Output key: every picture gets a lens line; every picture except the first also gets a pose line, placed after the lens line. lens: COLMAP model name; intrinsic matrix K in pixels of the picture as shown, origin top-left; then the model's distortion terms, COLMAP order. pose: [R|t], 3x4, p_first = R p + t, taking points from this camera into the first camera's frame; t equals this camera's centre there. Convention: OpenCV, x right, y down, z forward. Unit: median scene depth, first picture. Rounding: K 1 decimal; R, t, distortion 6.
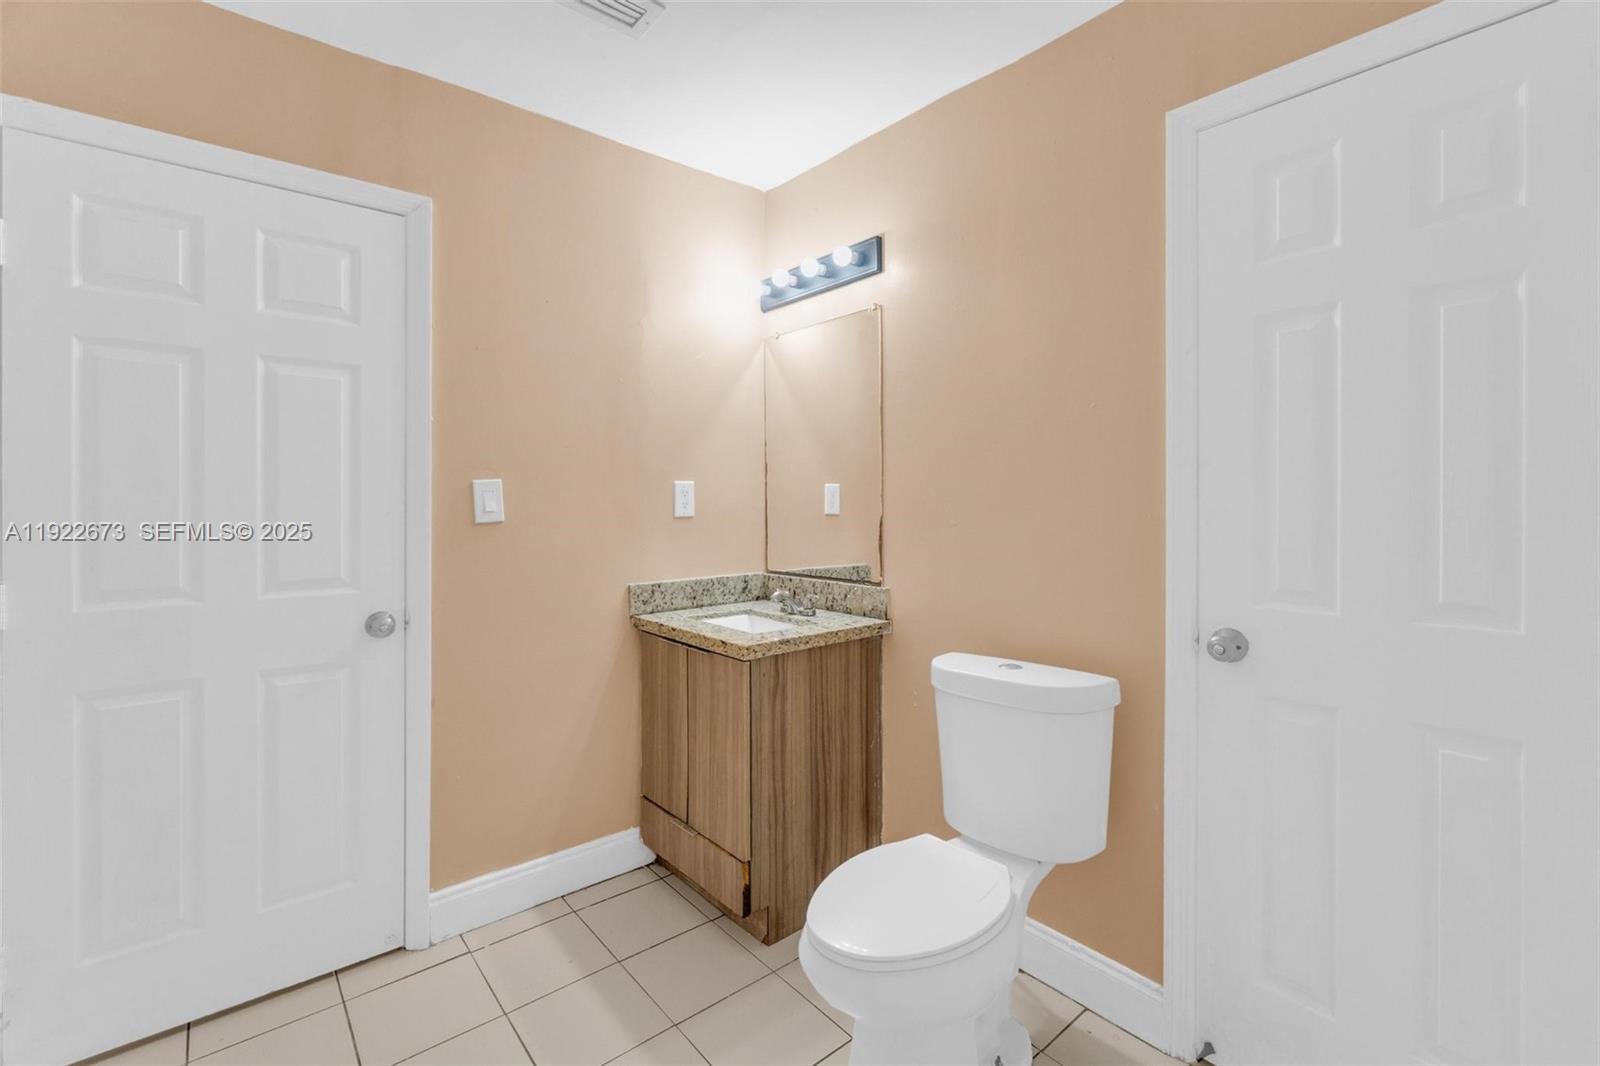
lens RADIAL K [[702.9, 0, 792.0], [0, 702.9, 501.4], [0, 0, 1]] dist [0.001026, 0.000007]
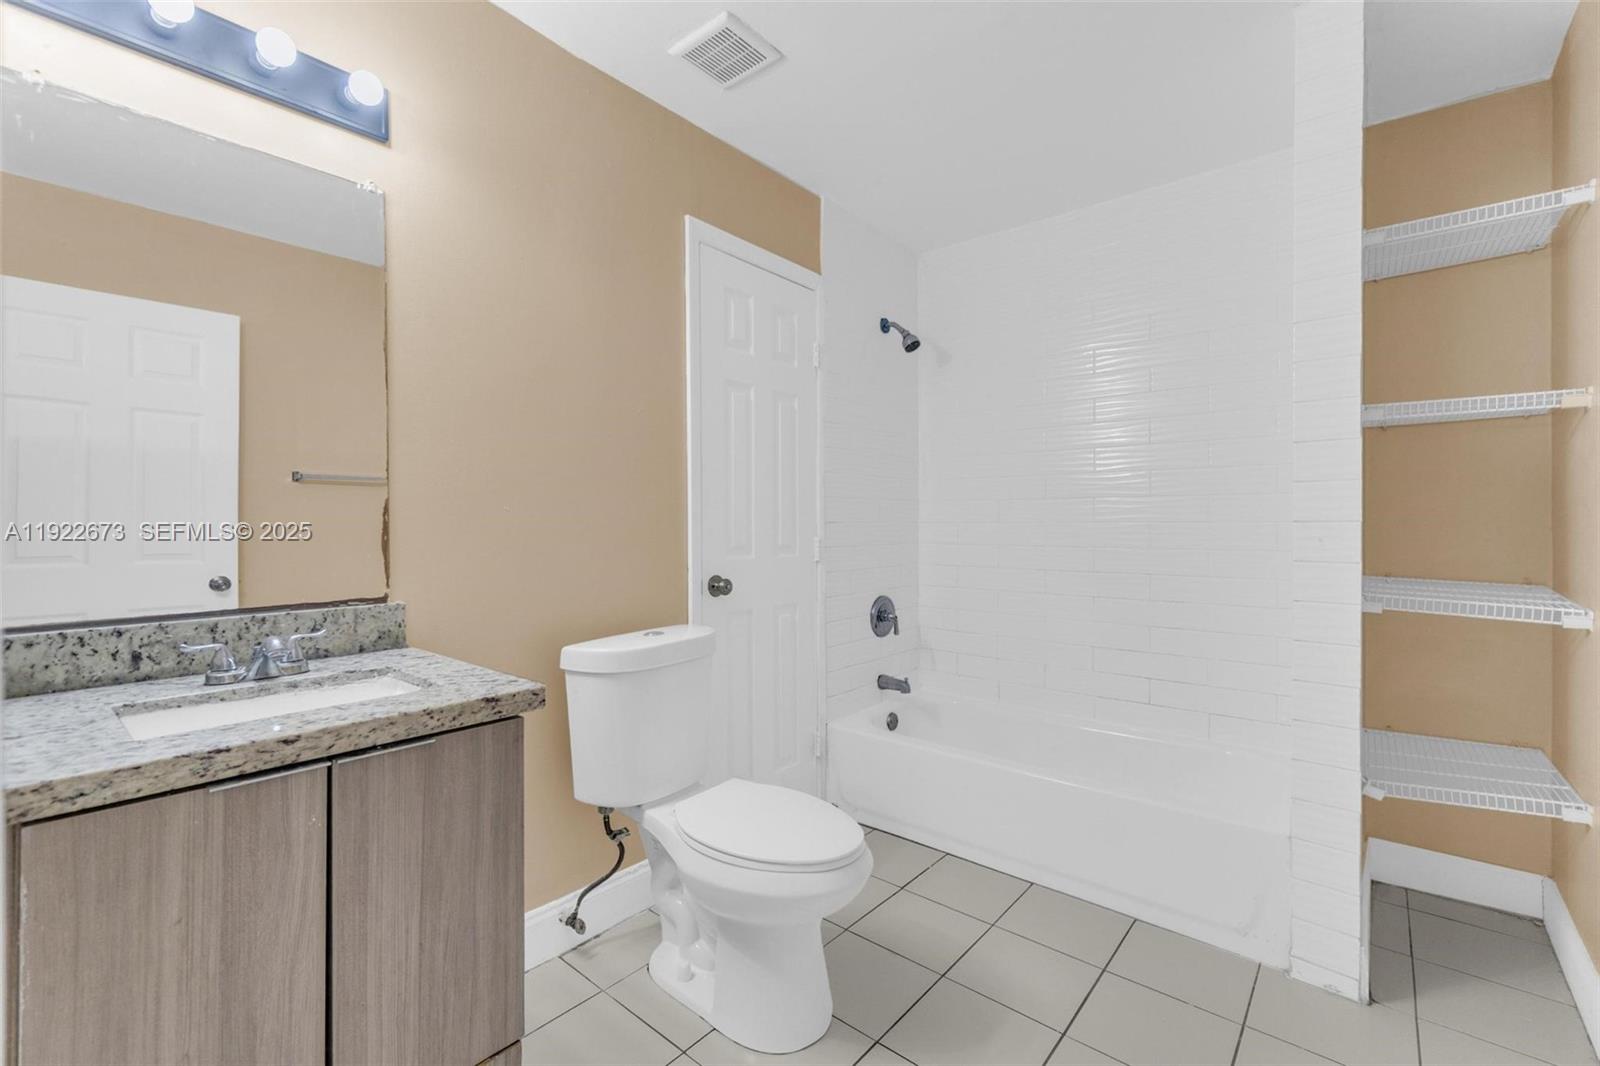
lens RADIAL K [[695.1, 0, 782.6], [0, 695.1, 521.6], [0, 0, 1]] dist [0.001646, -0.000417]
pose [[-0.165408, 0.009153, 0.986183, -0.641373], [0.005511, 0.999950, -0.008357, 0.053418], [-0.986210, 0.004053, -0.165450, 0.775008]]
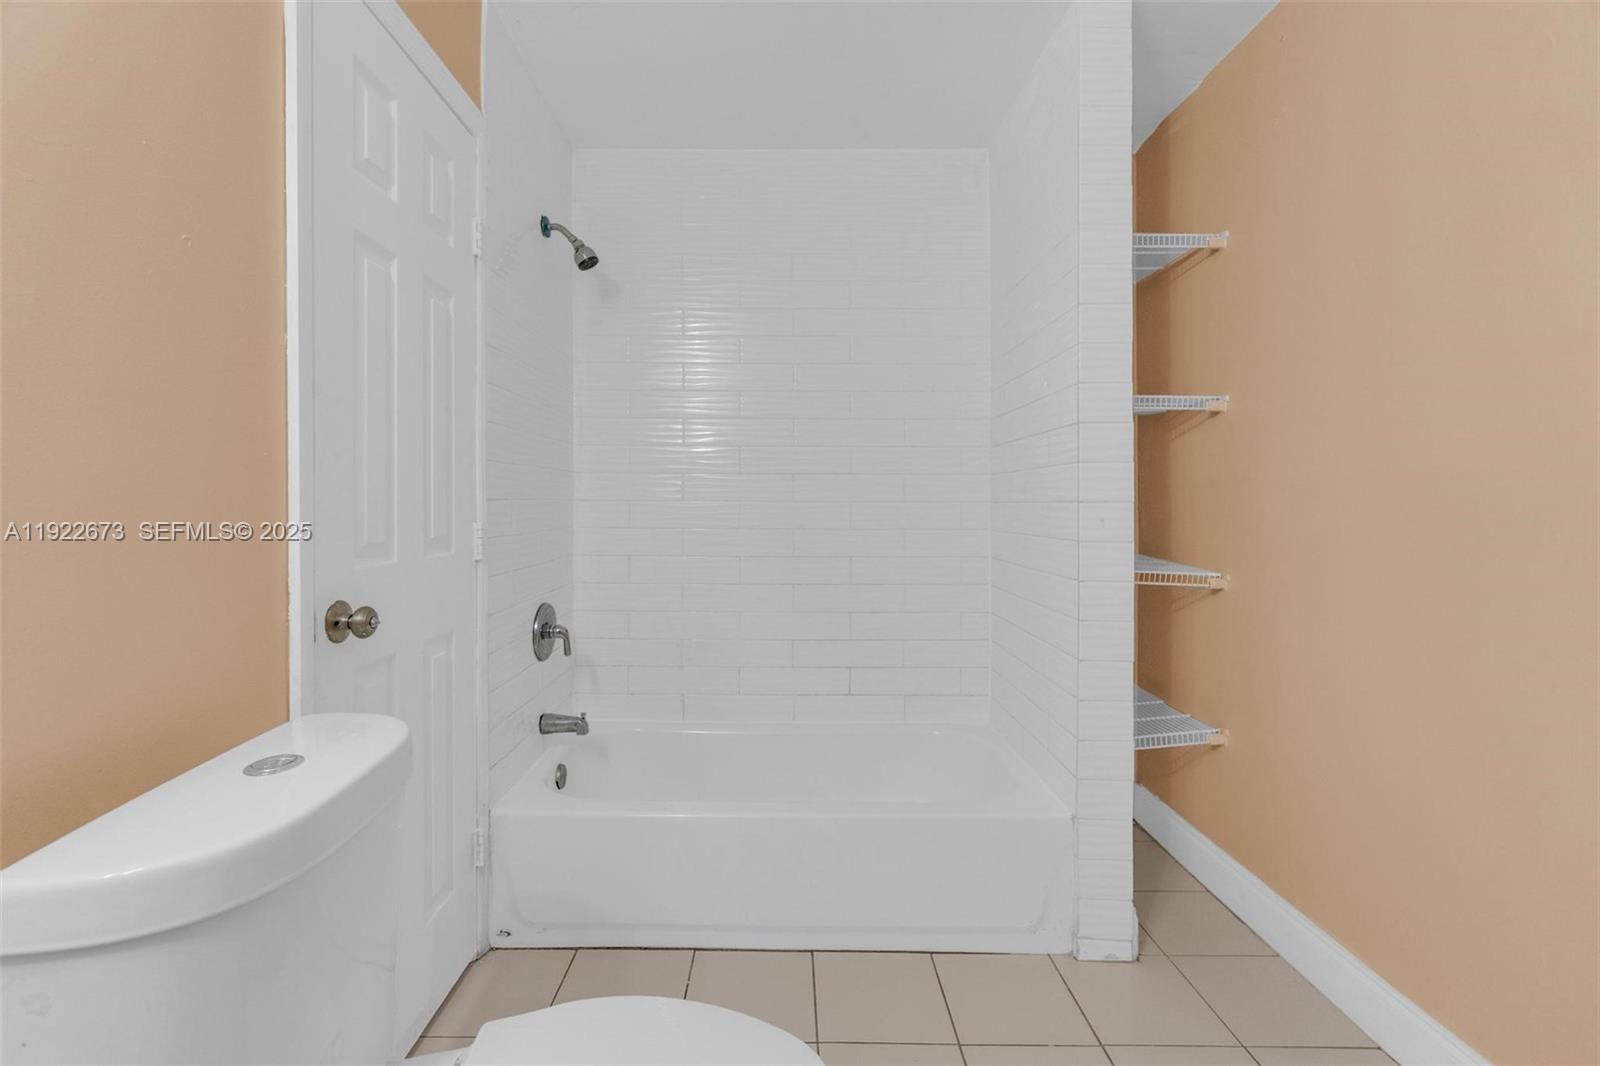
lens RADIAL K [[702.9, 0, 792.0], [0, 702.9, 501.4], [0, 0, 1]] dist [0.001026, 0.000007]
pose [[-0.771172, 0.003269, 0.636619, -0.203552], [0.001983, 0.999994, -0.002734, 0.049545], [-0.636624, -0.000846, -0.771174, 0.901412]]
